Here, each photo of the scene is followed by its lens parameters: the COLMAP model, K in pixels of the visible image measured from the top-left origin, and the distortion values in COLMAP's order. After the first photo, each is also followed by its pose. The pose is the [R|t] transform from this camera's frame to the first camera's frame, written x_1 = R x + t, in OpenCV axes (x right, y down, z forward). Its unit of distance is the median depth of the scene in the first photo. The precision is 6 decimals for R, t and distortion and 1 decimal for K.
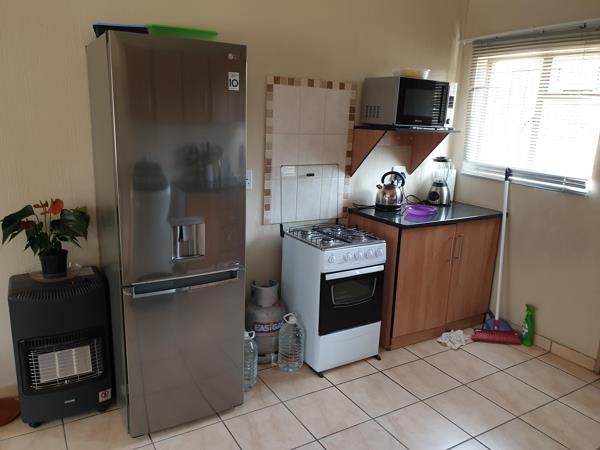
lens RADIAL K [[469.7, 0, 300.2], [0, 469.7, 224.6], [0, 0, 1]] dist [0.000056, 0.003075]
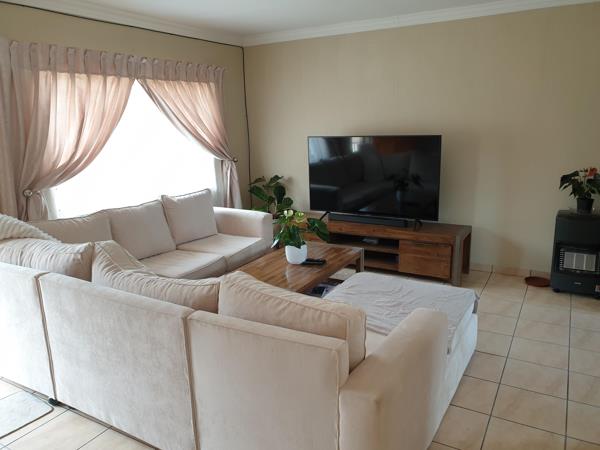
lens RADIAL K [[469.7, 0, 300.4], [0, 469.7, 224.8], [0, 0, 1]] dist [0.000056, 0.003075]
pose [[0.490076, 0.141148, -0.860176, 0.478510], [-0.162165, 0.984339, 0.069131, 0.209953], [0.856462, 0.105611, 0.505291, -0.791199]]
